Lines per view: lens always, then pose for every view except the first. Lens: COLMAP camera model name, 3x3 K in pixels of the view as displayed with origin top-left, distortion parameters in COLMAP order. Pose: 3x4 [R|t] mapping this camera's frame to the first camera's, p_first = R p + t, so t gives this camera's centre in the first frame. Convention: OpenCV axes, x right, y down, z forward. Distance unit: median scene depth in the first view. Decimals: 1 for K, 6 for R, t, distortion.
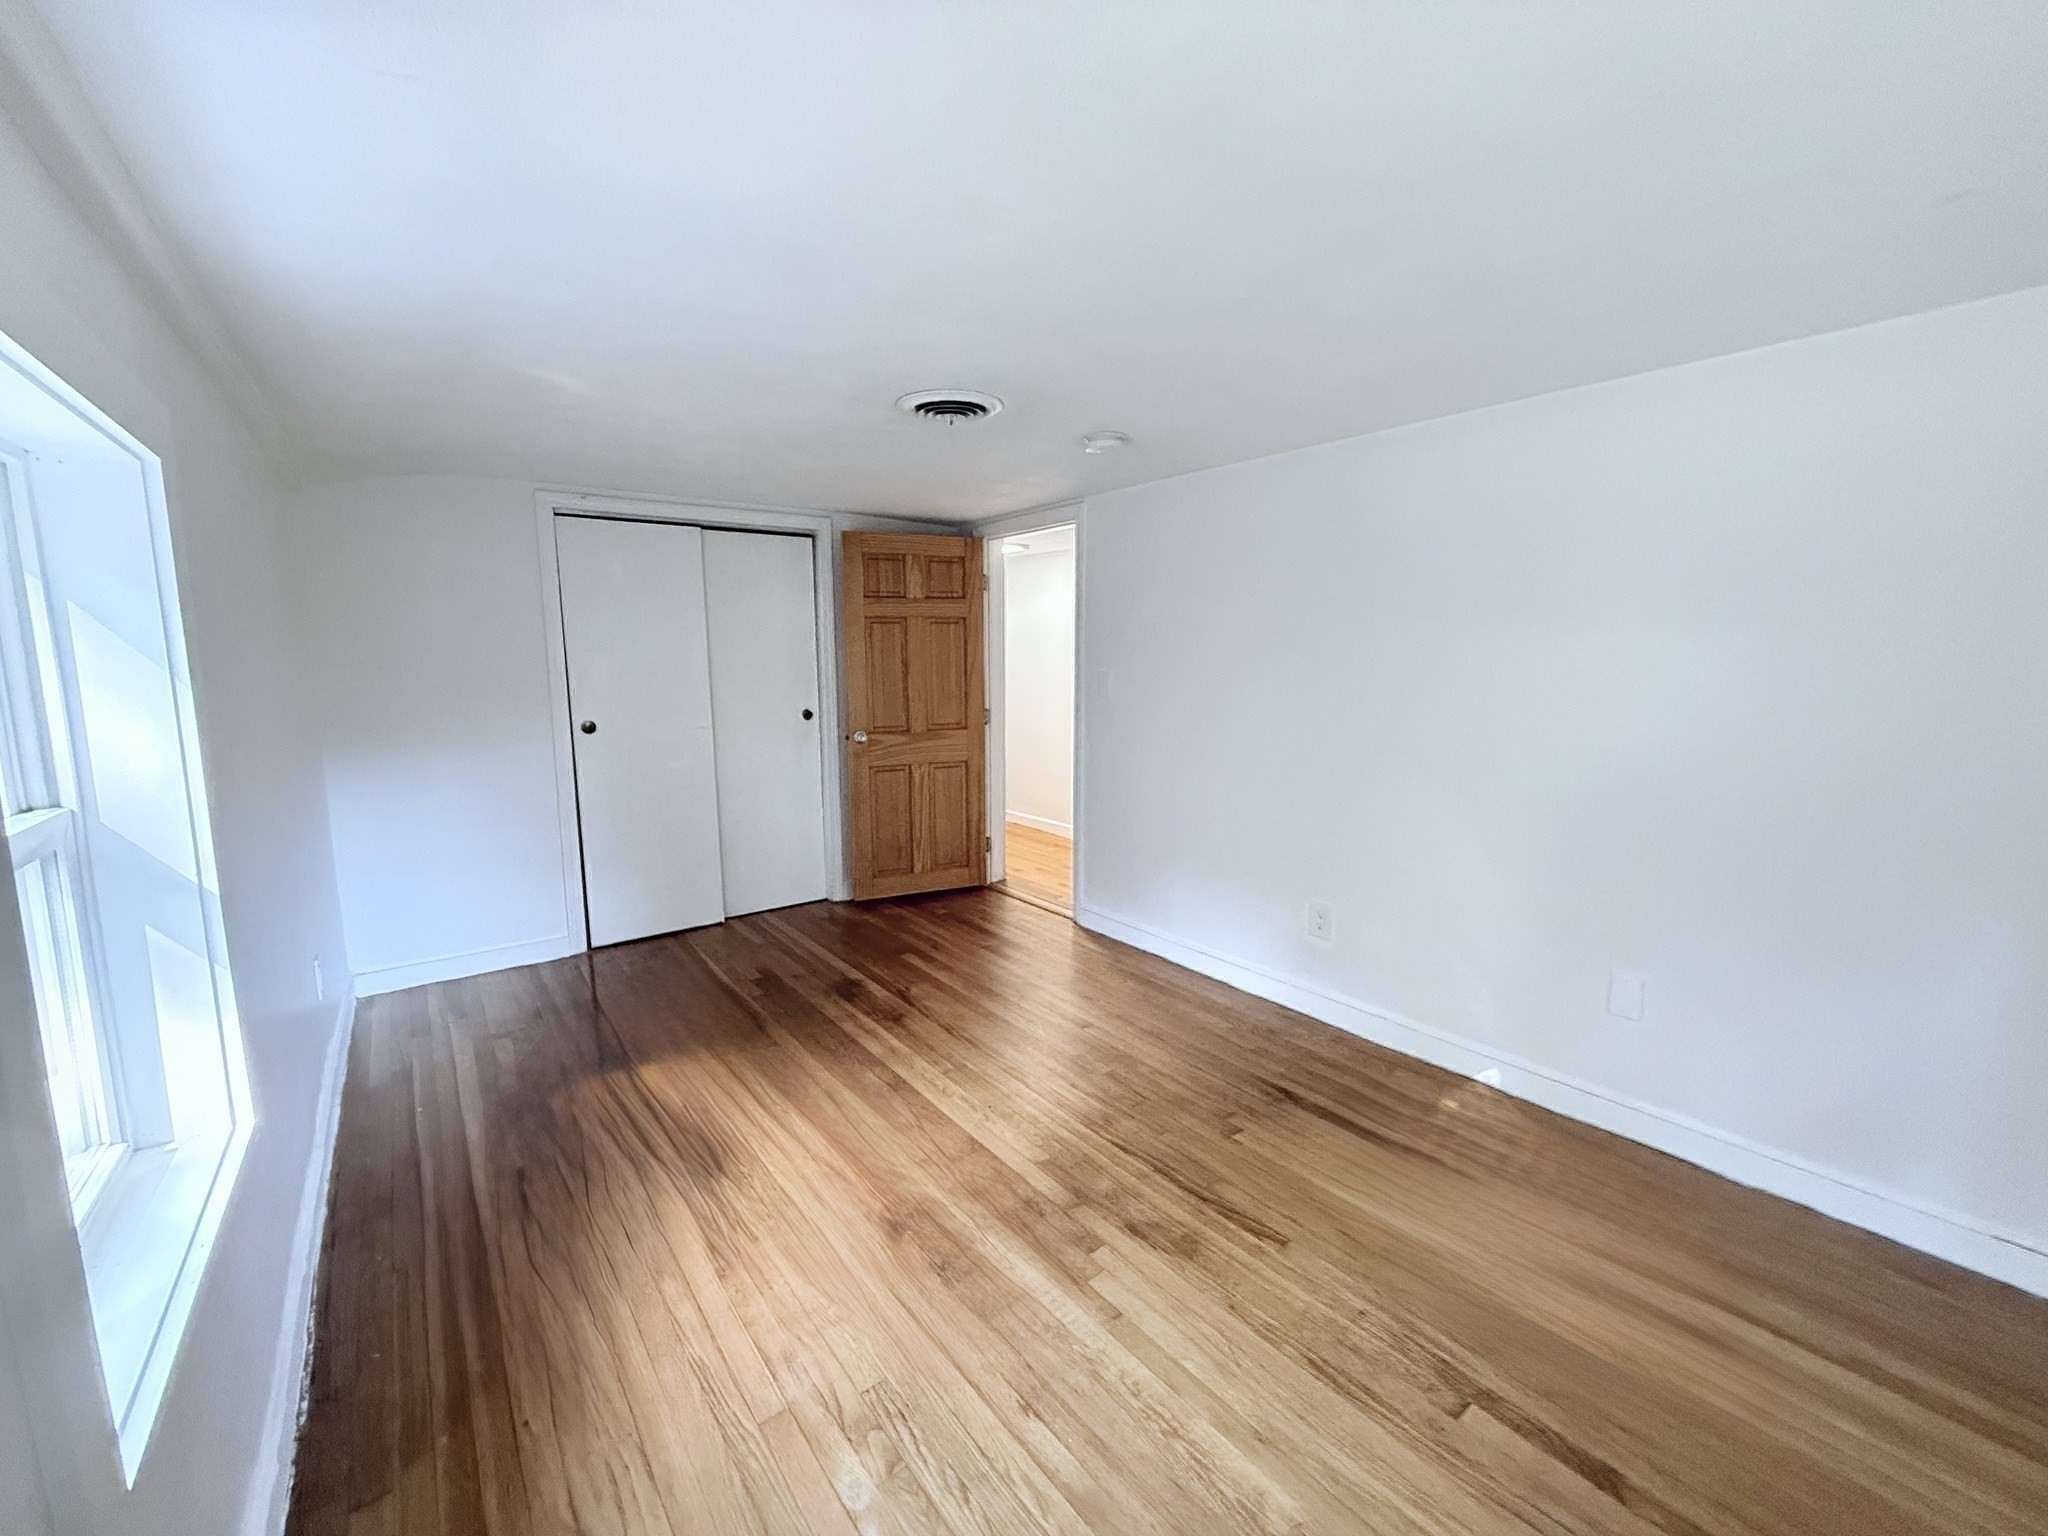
lens RADIAL K [[815.9, 0, 1022.5], [0, 815.9, 772.6], [0, 0, 1]] dist [0.002120, -0.000571]
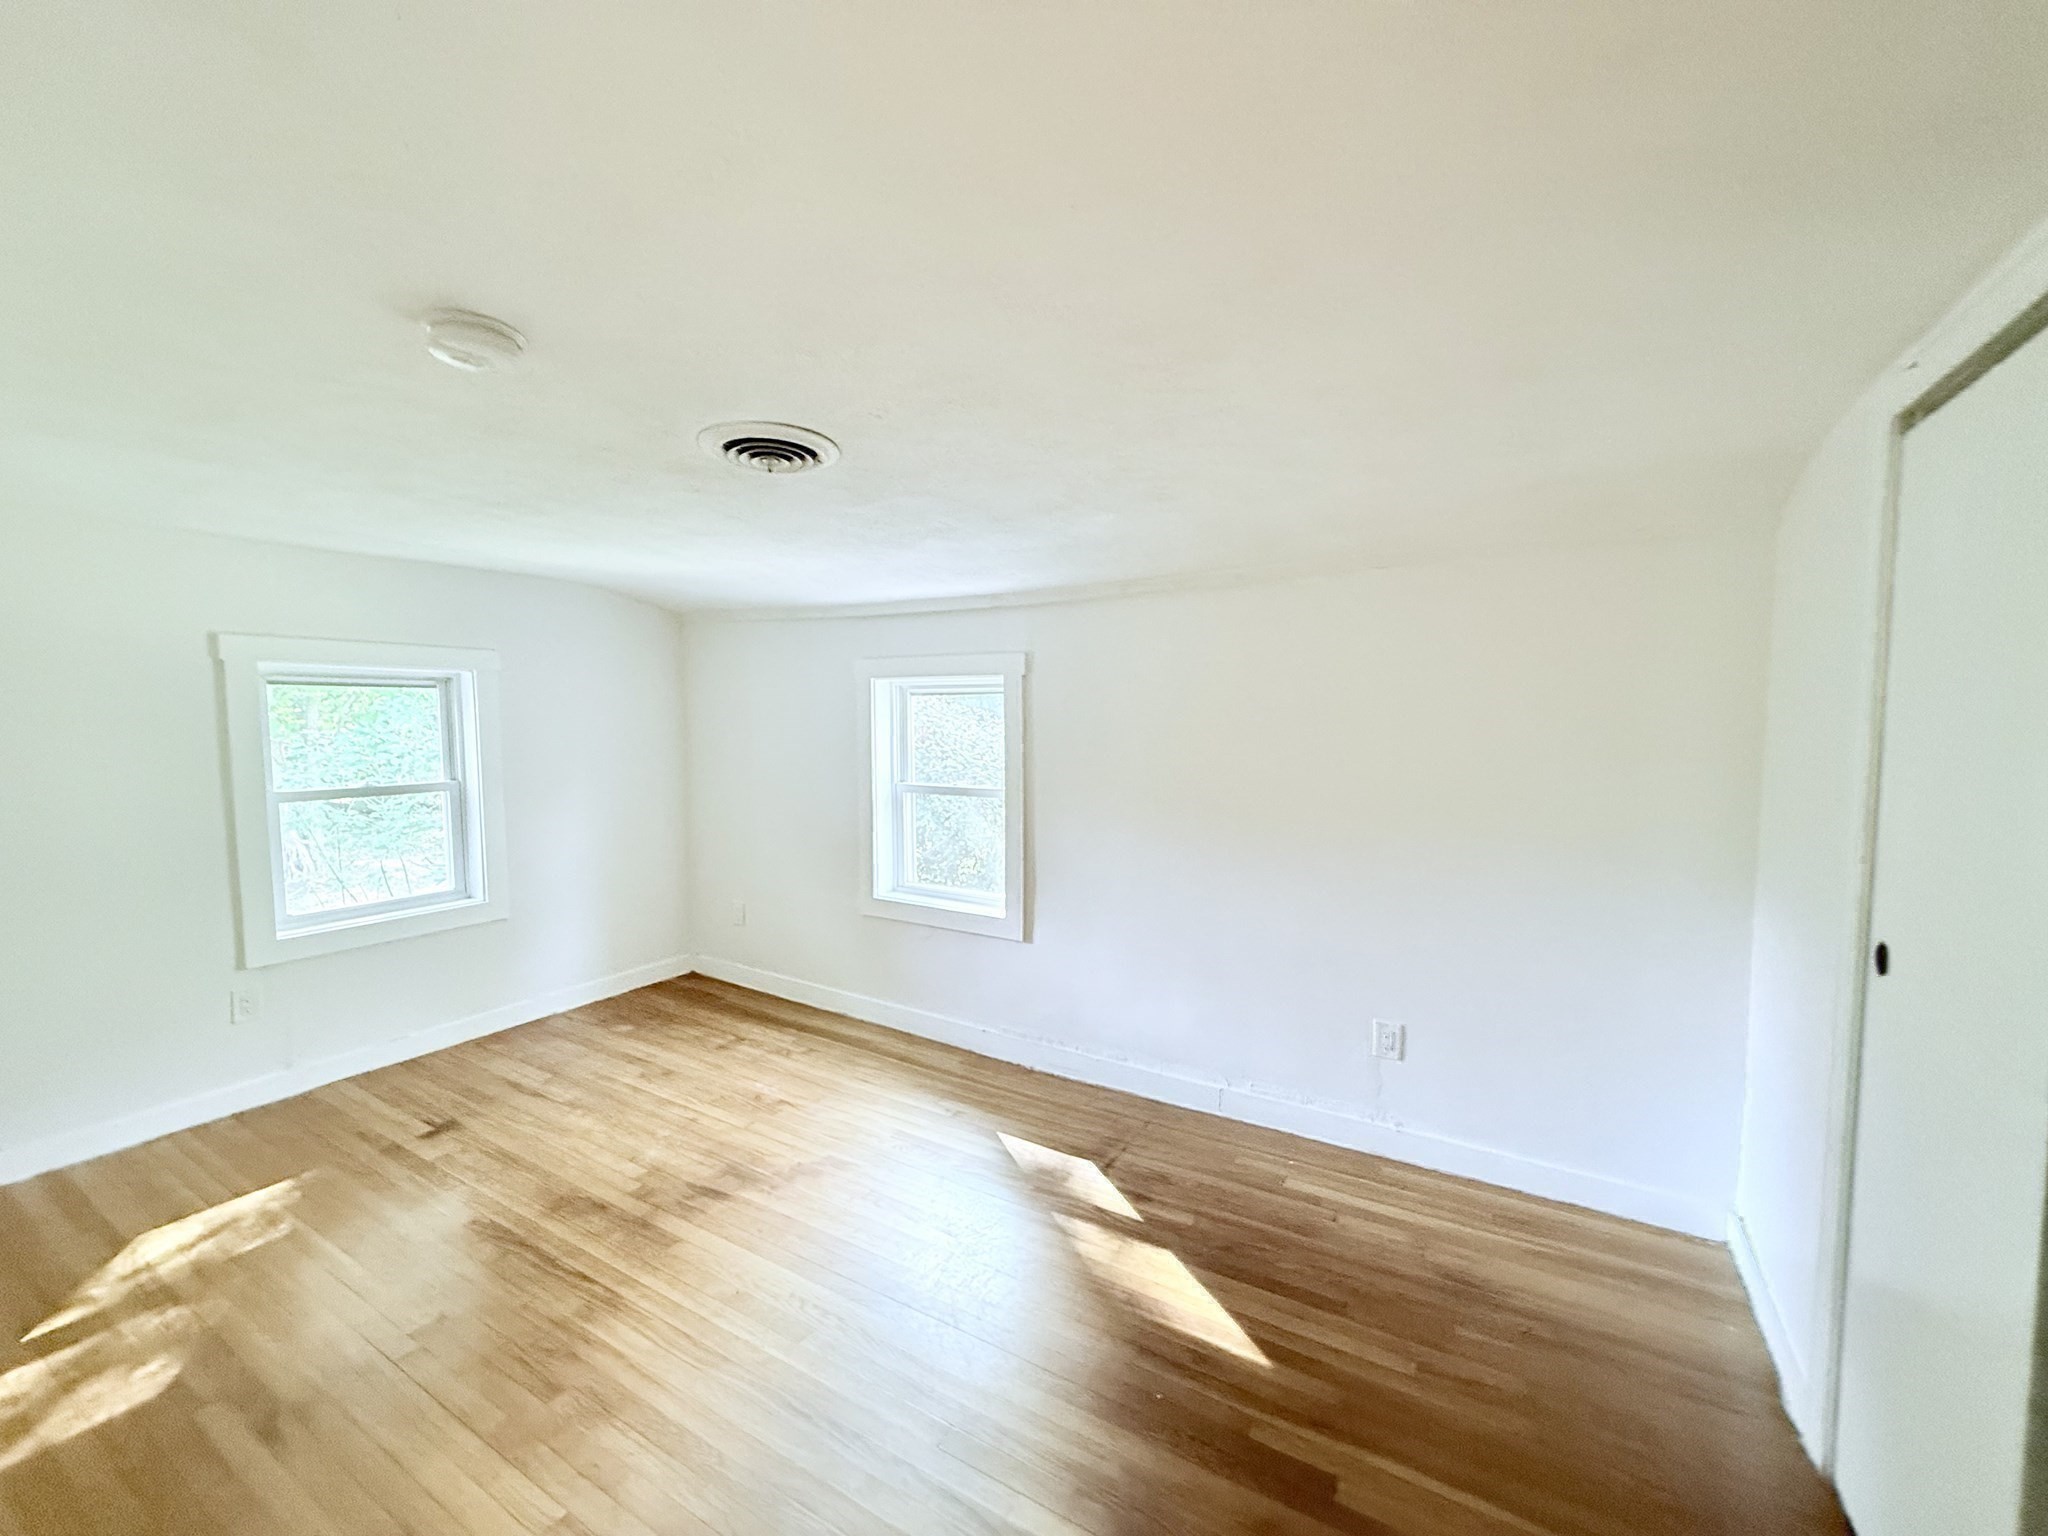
lens RADIAL K [[815.9, 0, 1026.8], [0, 815.9, 768.7], [0, 0, 1]] dist [0.002120, -0.000571]
pose [[-0.925012, 0.025242, -0.379098, -0.011570], [-0.047807, 0.982127, 0.182044, -0.361237], [0.376917, 0.186517, -0.907273, 2.219214]]
